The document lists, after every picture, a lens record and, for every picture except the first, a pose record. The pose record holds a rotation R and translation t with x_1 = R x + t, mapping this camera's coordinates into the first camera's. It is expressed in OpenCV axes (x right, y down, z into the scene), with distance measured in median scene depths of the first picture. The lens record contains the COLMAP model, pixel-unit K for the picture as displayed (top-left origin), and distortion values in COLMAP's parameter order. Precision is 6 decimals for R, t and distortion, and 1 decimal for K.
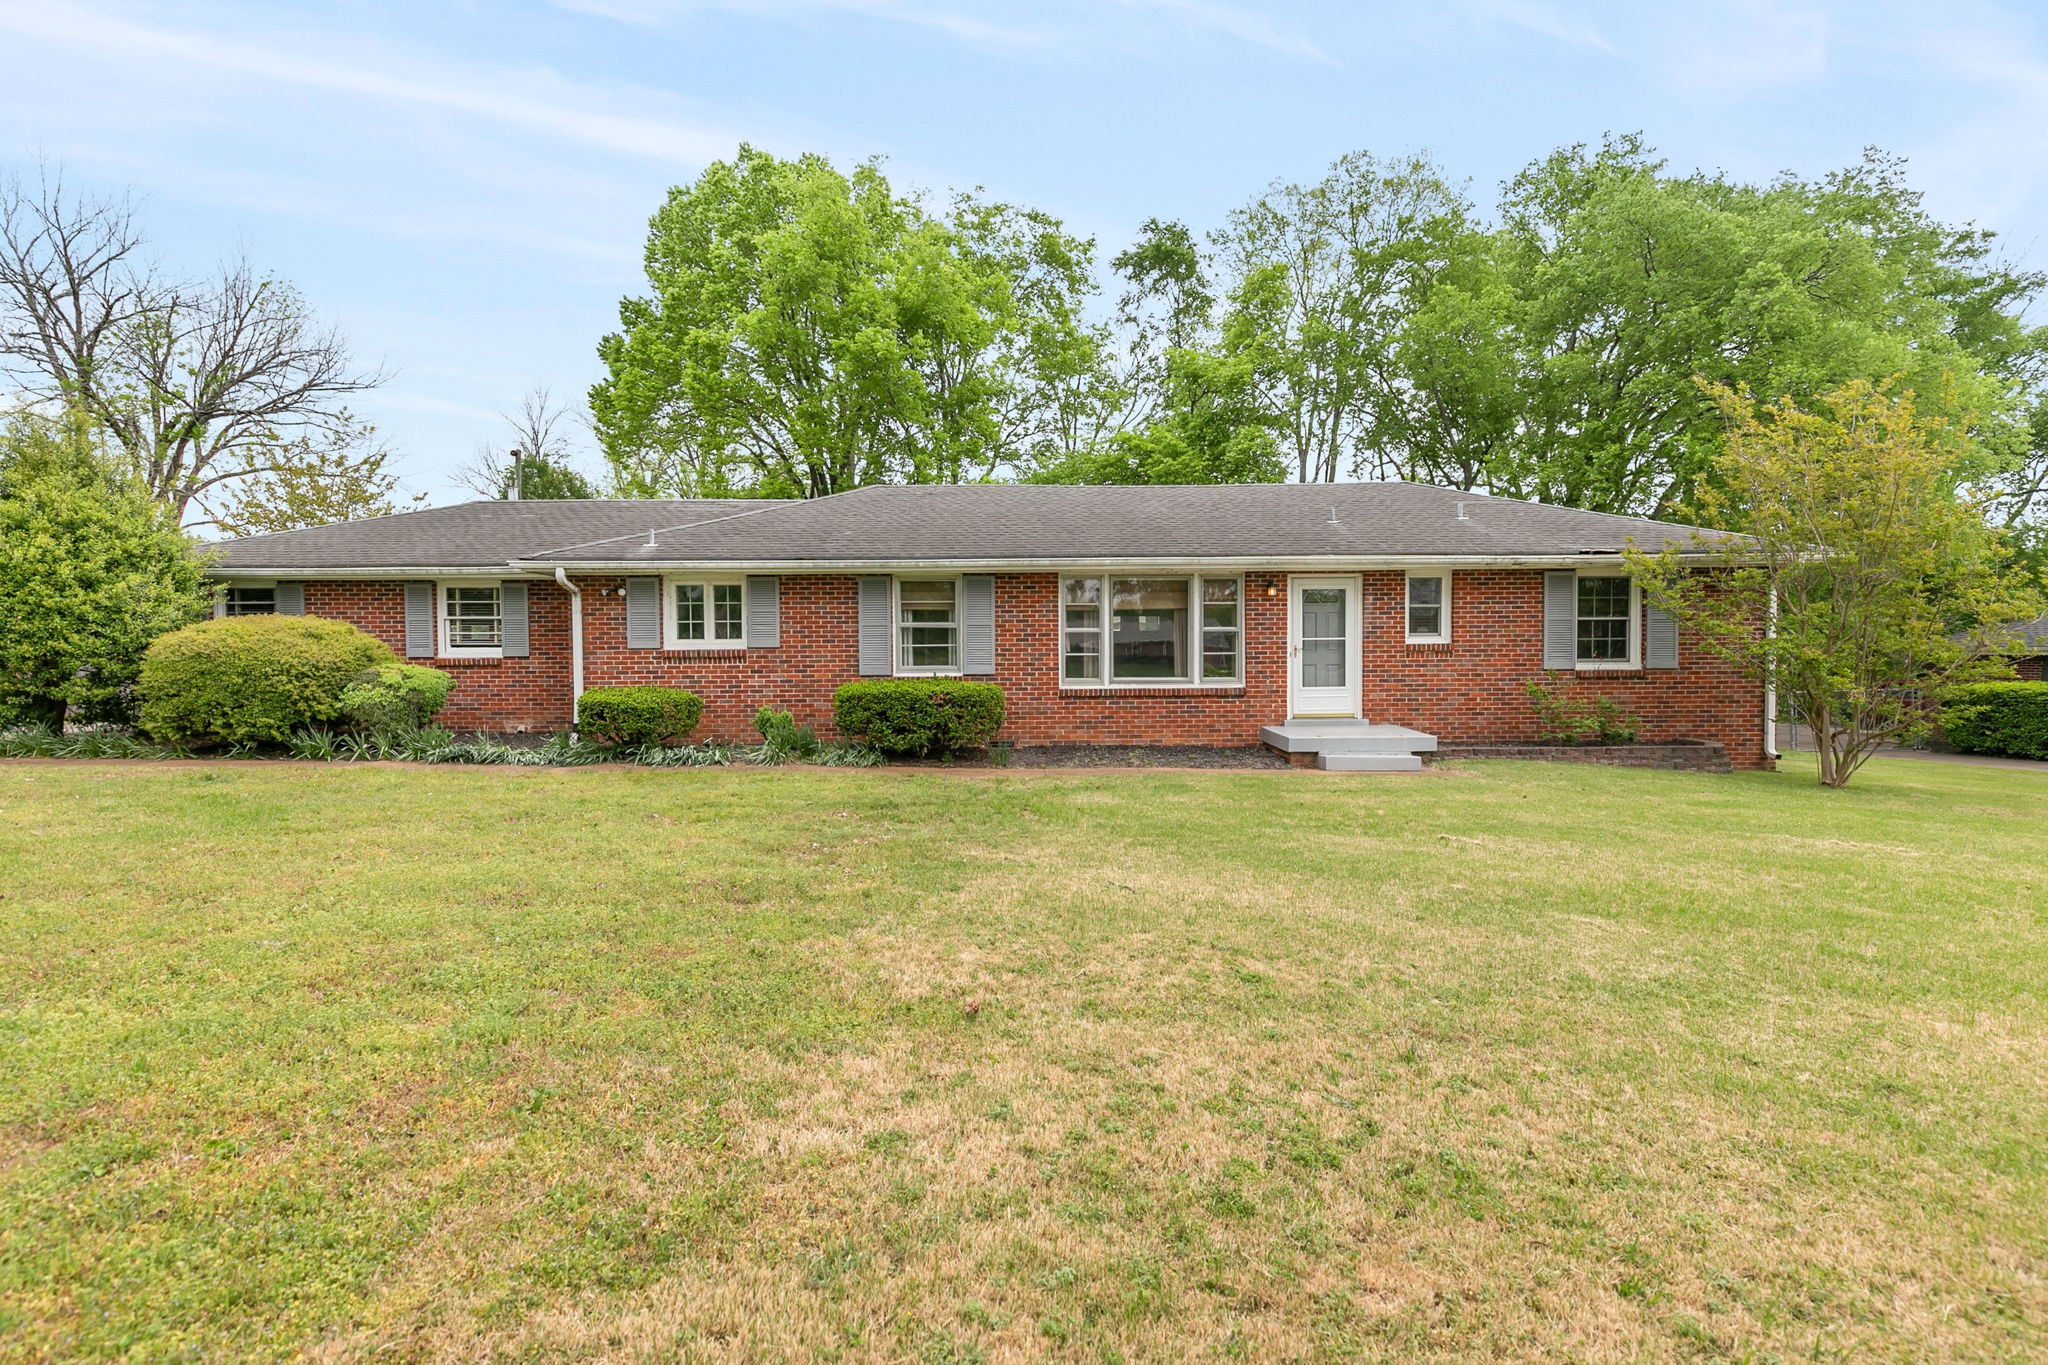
lens RADIAL K [[926.4, 0, 1028.6], [0, 926.4, 673.6], [0, 0, 1]] dist [-0.001381, -0.000267]
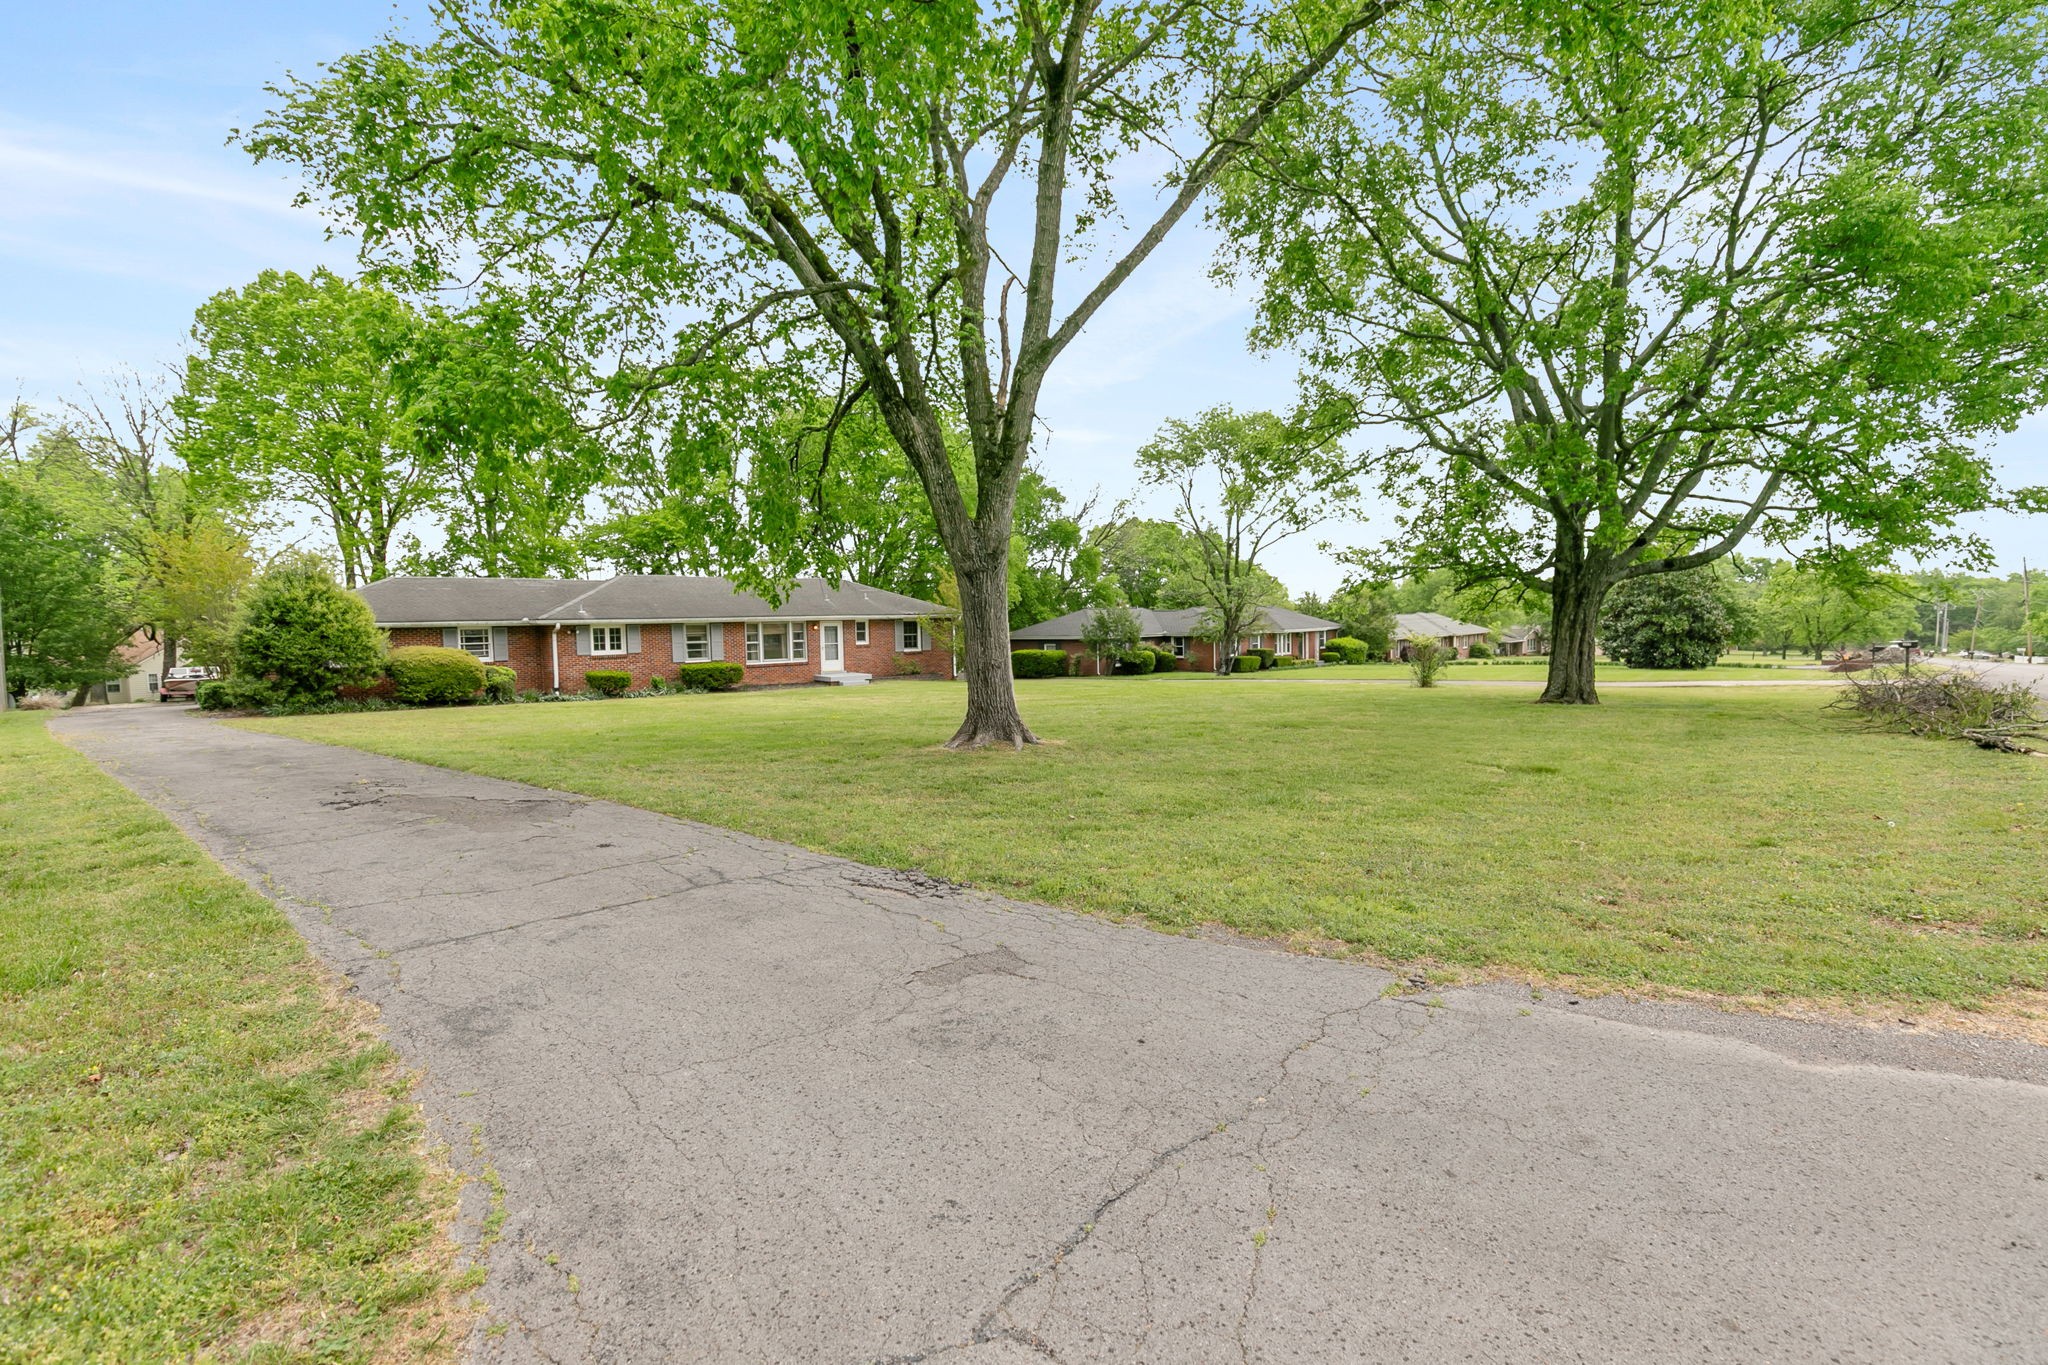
lens RADIAL K [[926.4, 0, 1028.6], [0, 926.4, 673.6], [0, 0, 1]] dist [-0.001381, -0.000267]
pose [[0.735827, -0.048177, 0.675453, -1.184059], [0.033586, 0.998835, 0.034654, -0.023311], [-0.676336, -0.002813, 0.736588, -1.544013]]
